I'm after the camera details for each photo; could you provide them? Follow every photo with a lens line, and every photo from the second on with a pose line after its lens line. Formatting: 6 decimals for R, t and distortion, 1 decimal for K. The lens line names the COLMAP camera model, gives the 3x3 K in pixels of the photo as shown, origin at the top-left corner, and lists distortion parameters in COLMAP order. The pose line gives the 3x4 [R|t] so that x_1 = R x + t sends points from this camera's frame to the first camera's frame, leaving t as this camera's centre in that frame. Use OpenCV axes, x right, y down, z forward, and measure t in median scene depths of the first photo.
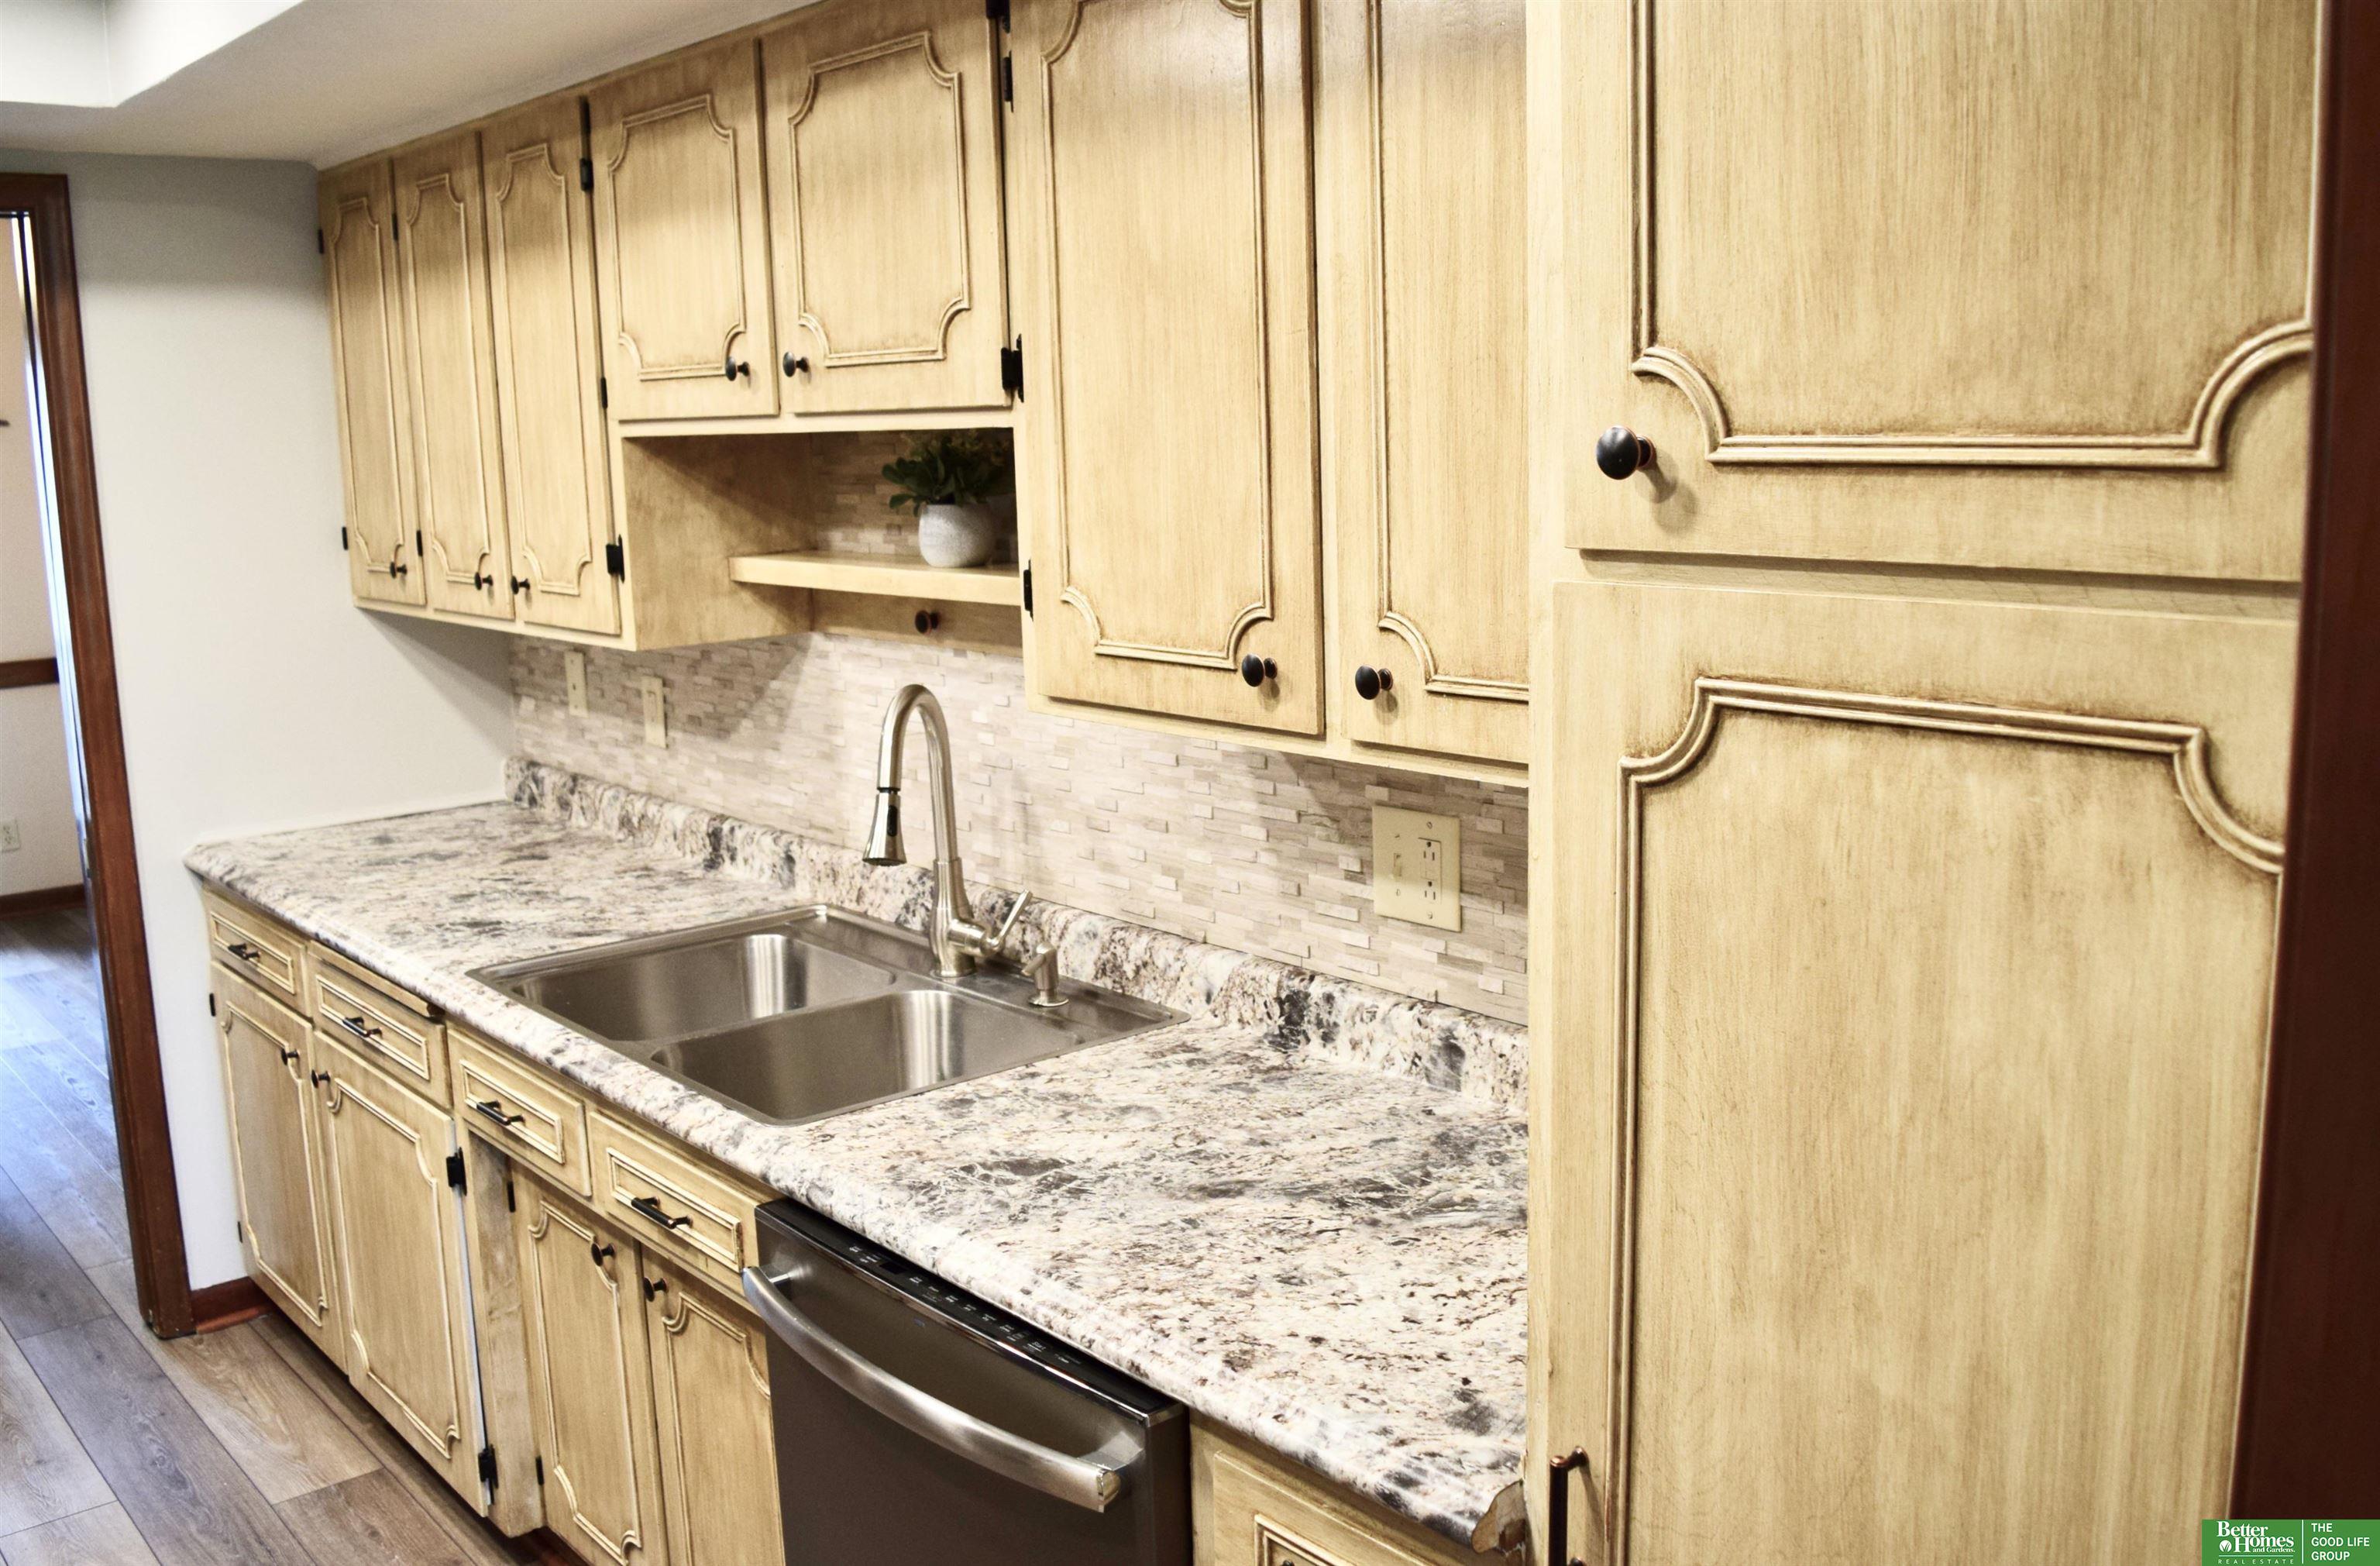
lens RADIAL K [[2027.4, 0, 1189.7], [0, 2027.4, 759.8], [0, 0, 1]] dist [-0.090622, 0.014622]
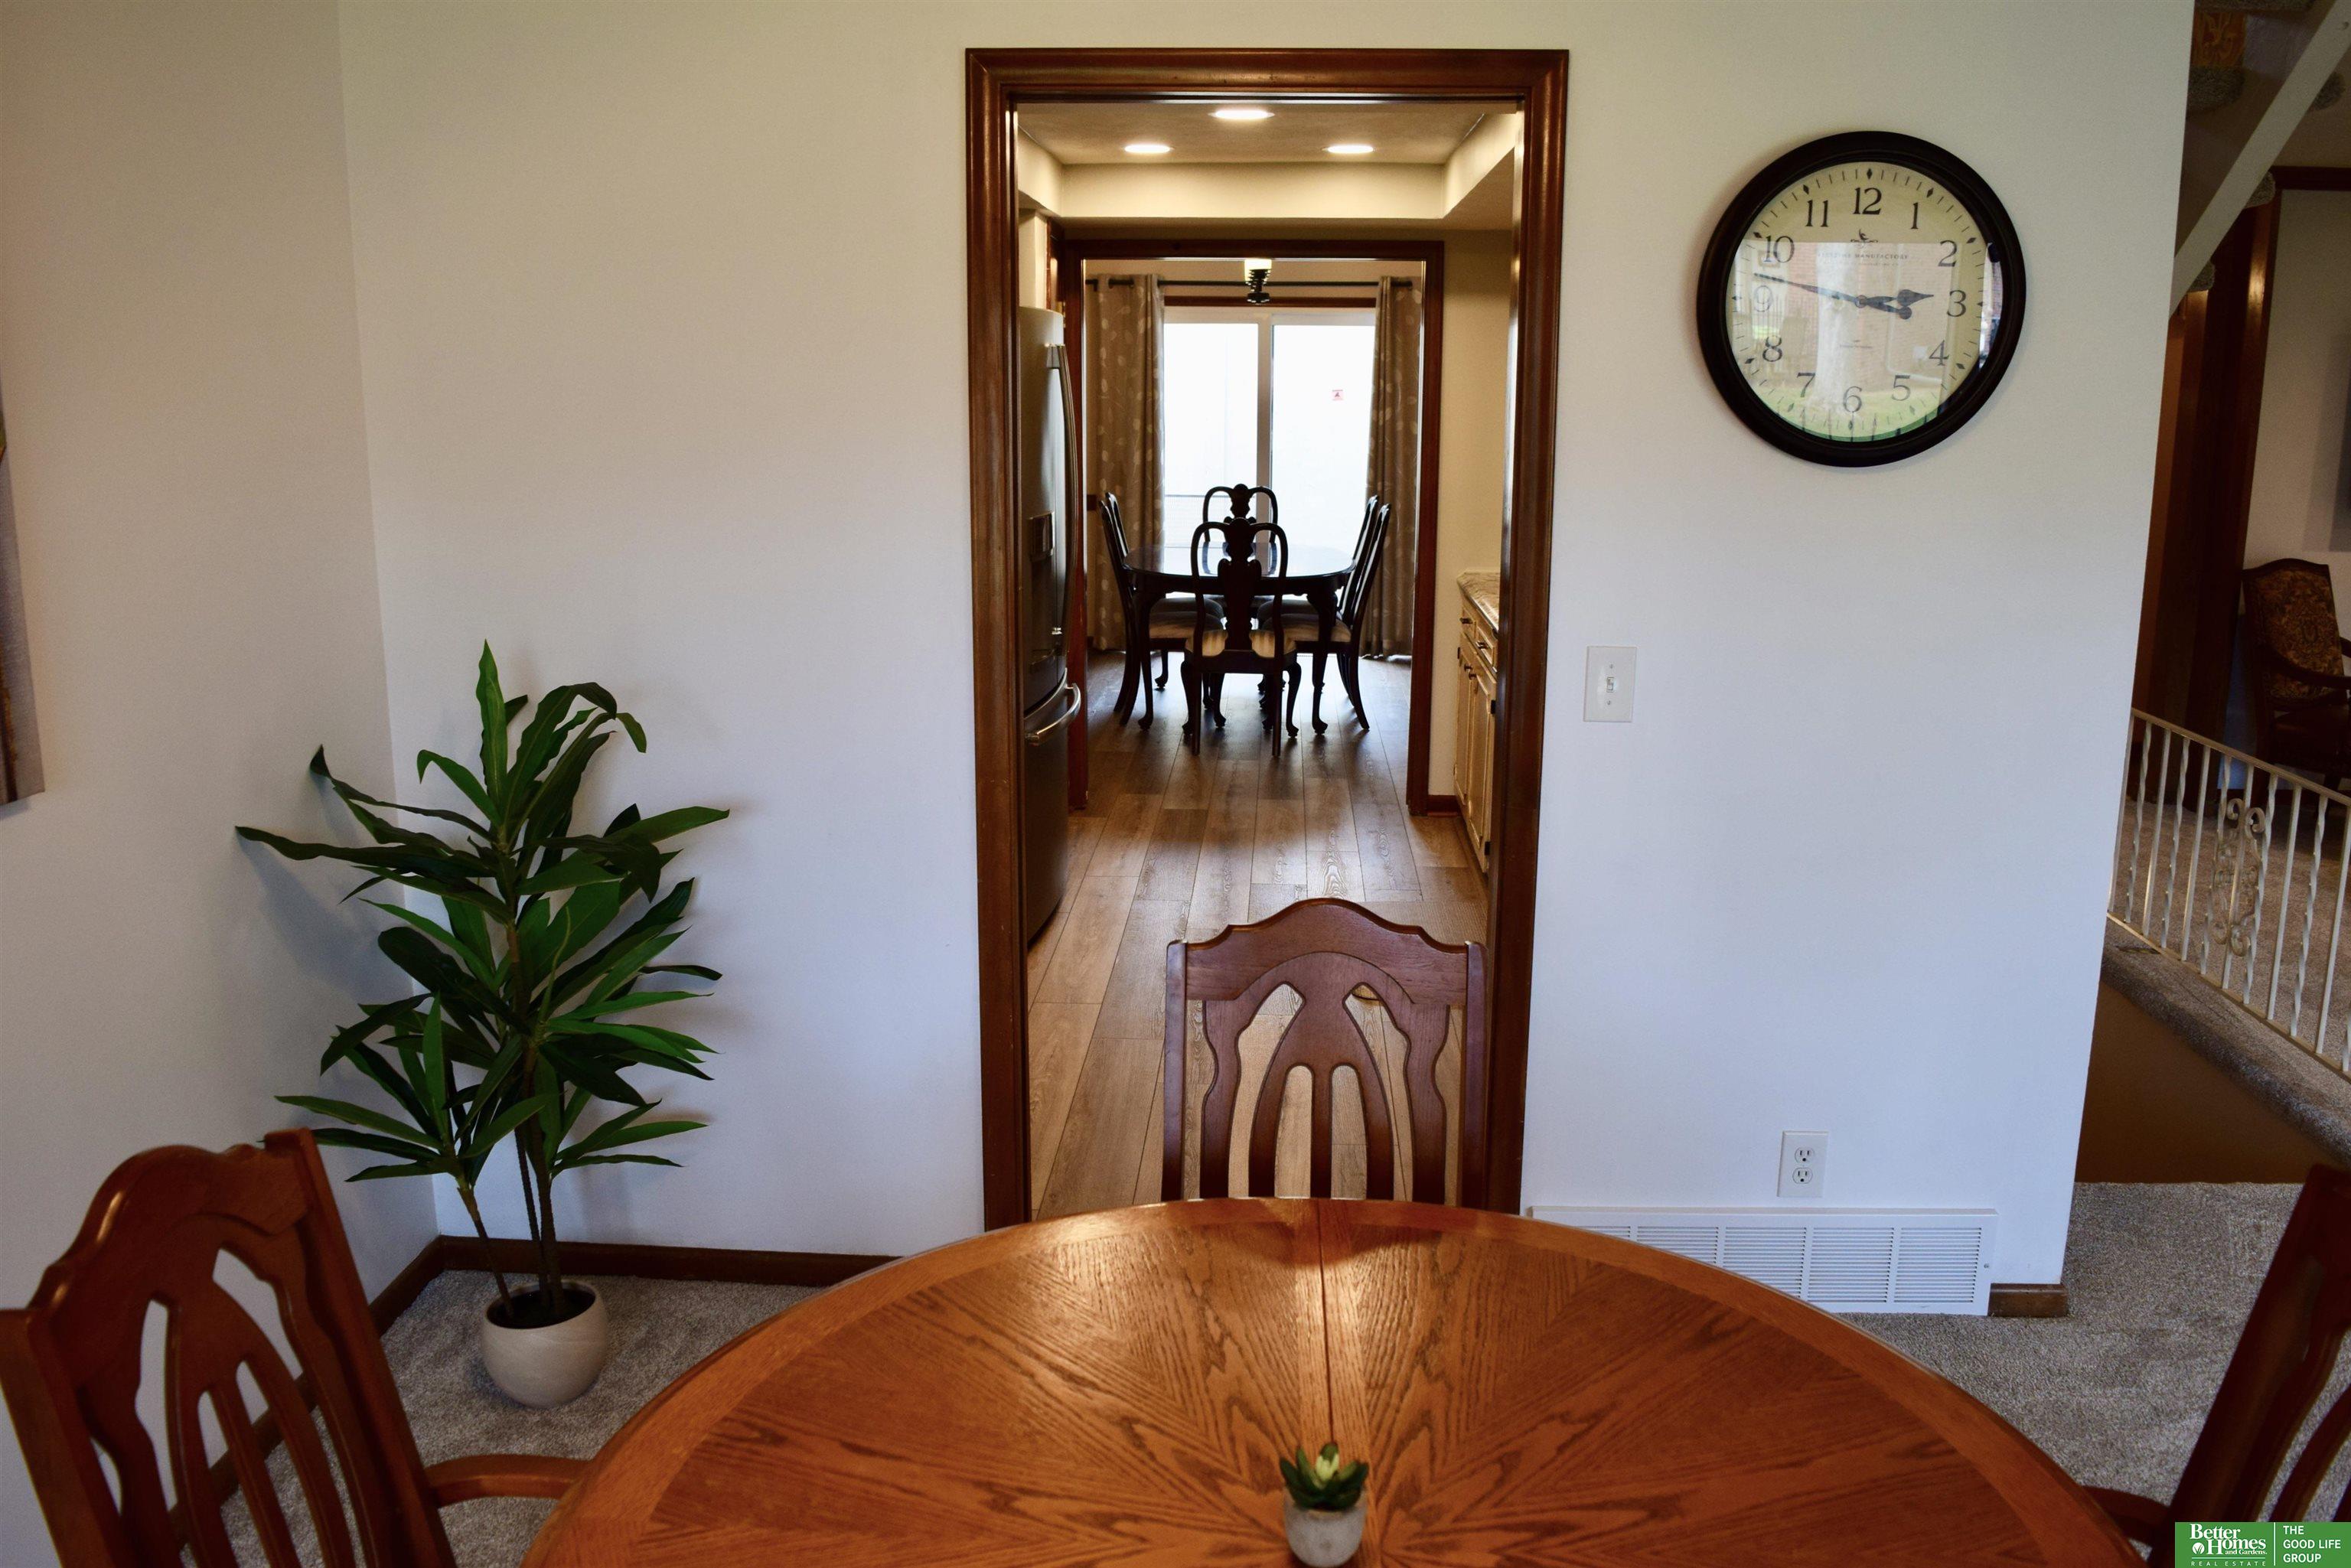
lens RADIAL K [[1845.9, 0, 1175.1], [0, 1845.9, 786.4], [0, 0, 1]] dist [-0.097495, 0.026118]
pose [[0.706149, 0.181140, -0.684501, 0.859652], [-0.140580, 0.983345, 0.115198, 0.116066], [0.693968, 0.014880, 0.719852, -0.770444]]
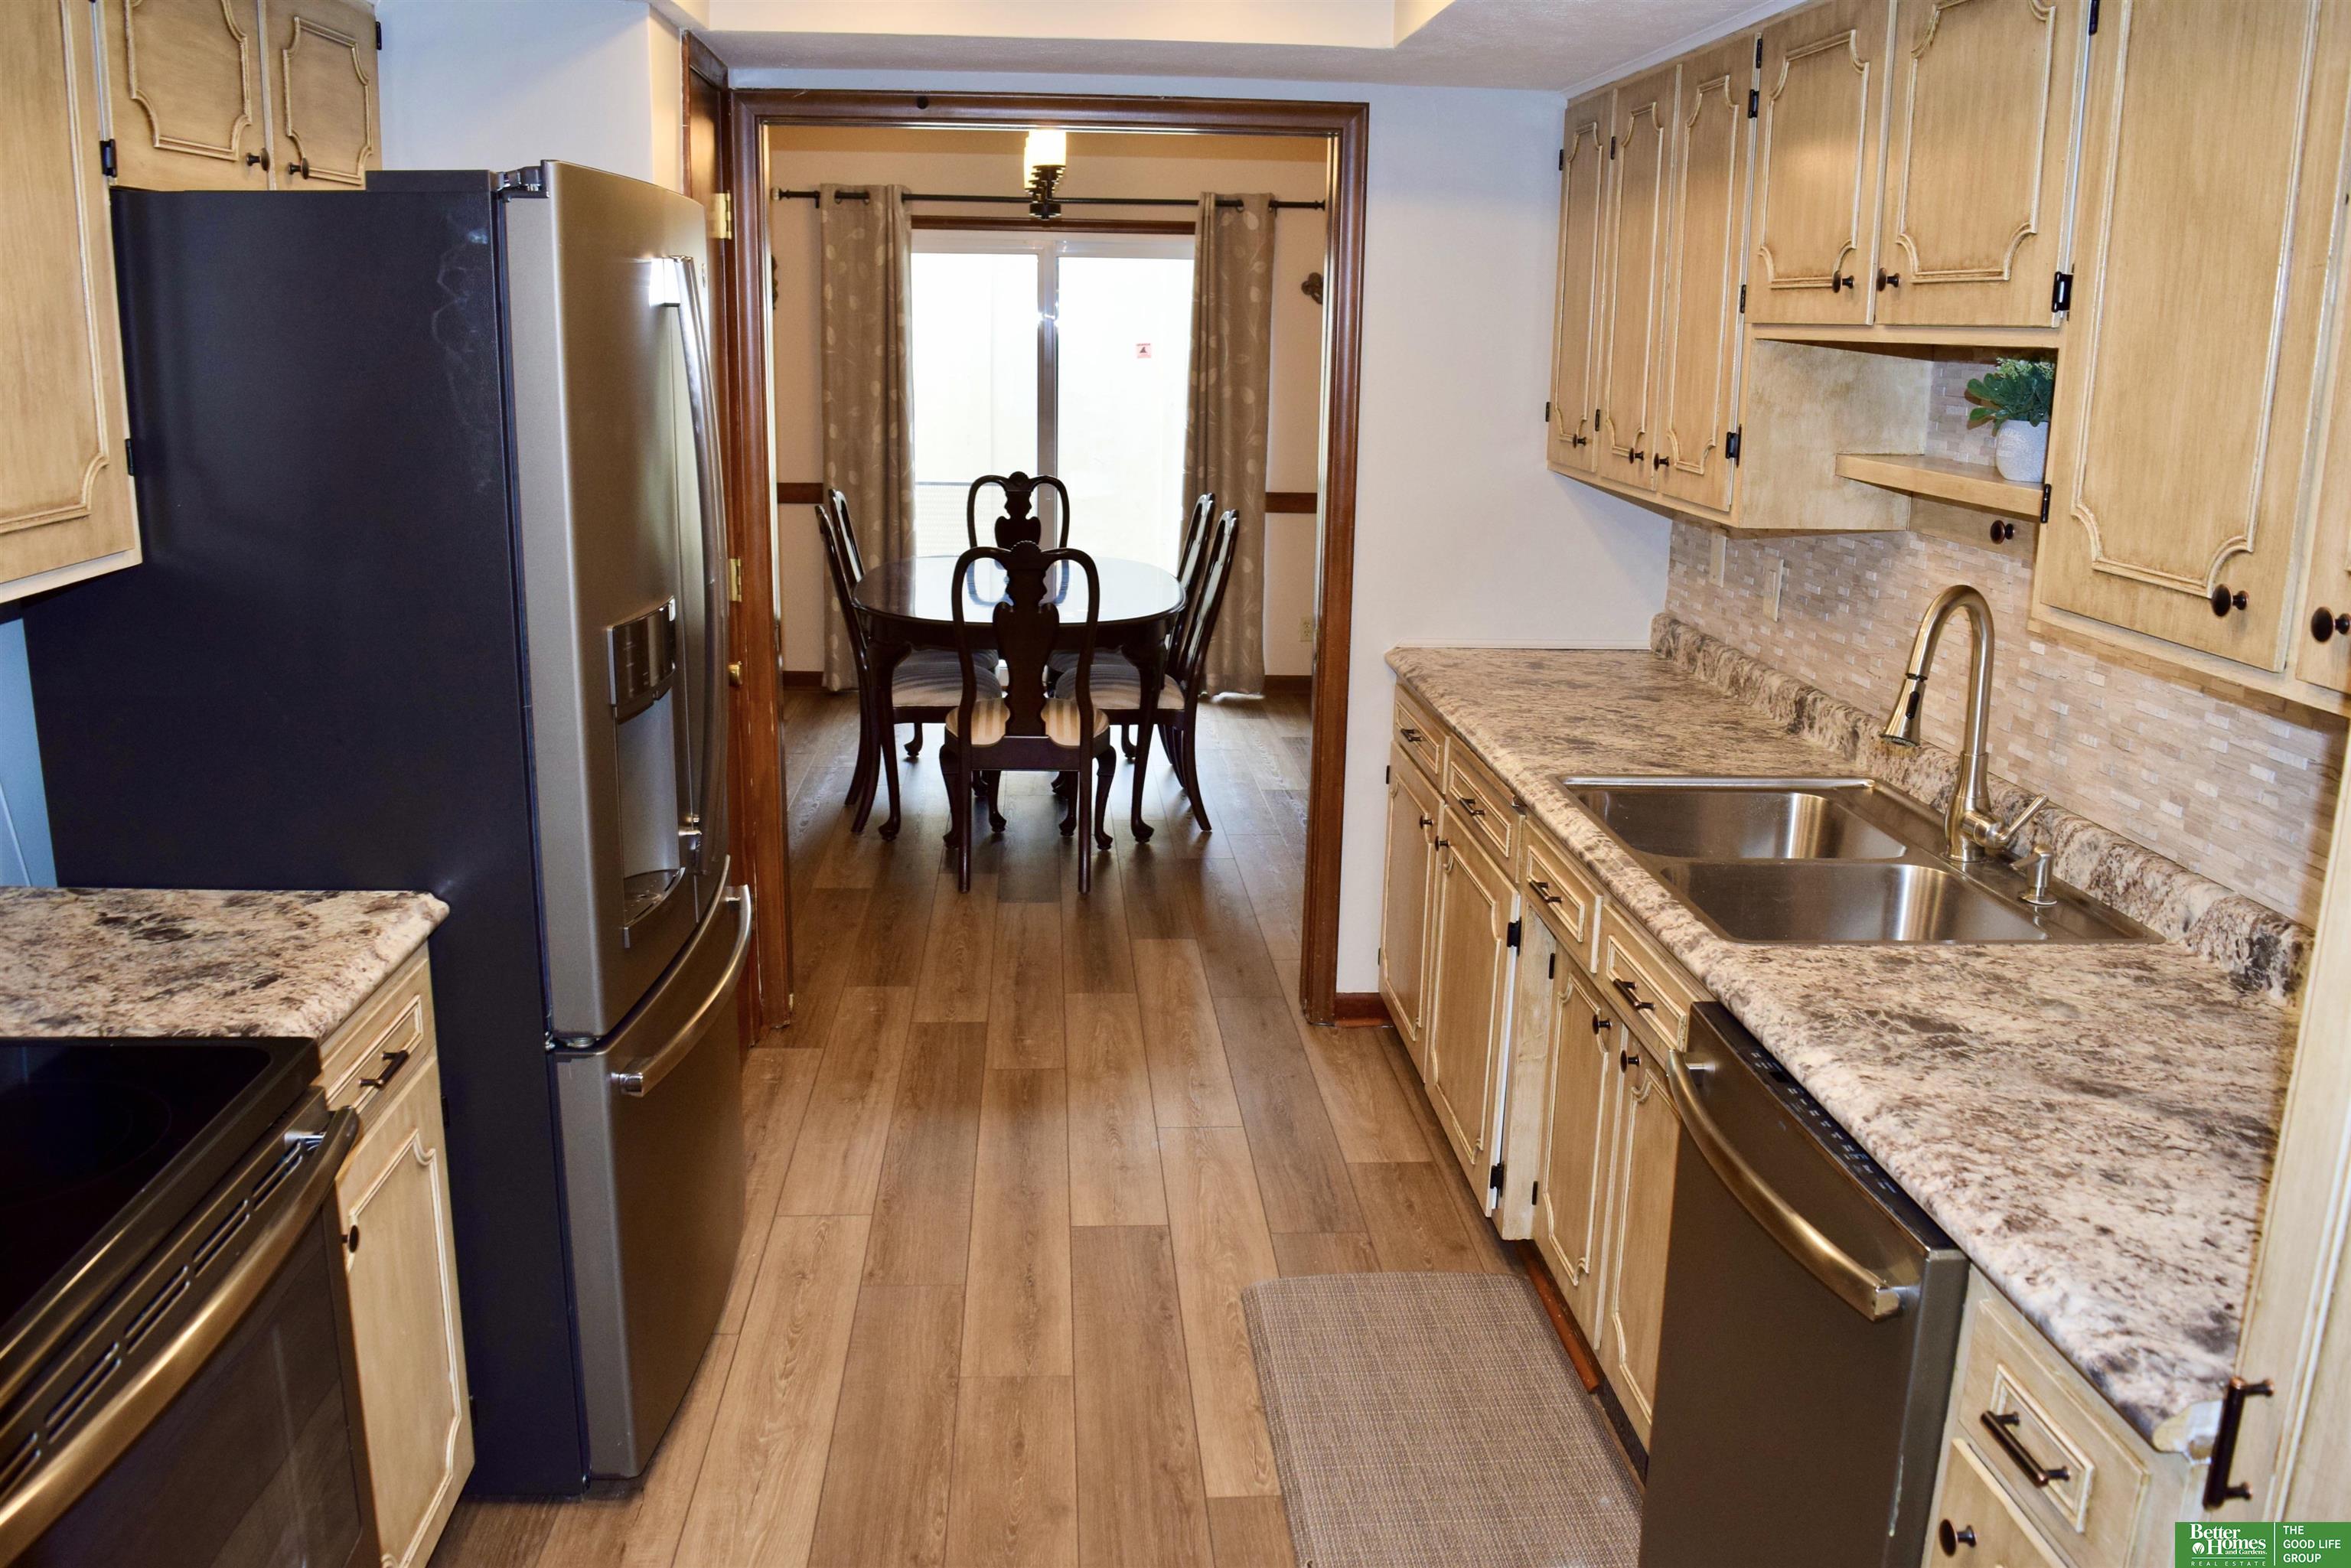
lens RADIAL K [[1845.9, 0, 1186.8], [0, 1845.9, 777.6], [0, 0, 1]] dist [-0.097495, 0.026118]
pose [[0.793786, 0.182548, -0.580155, 0.119245], [-0.139741, 0.983115, 0.118144, 0.007478], [0.591926, -0.012709, 0.805892, -0.024886]]
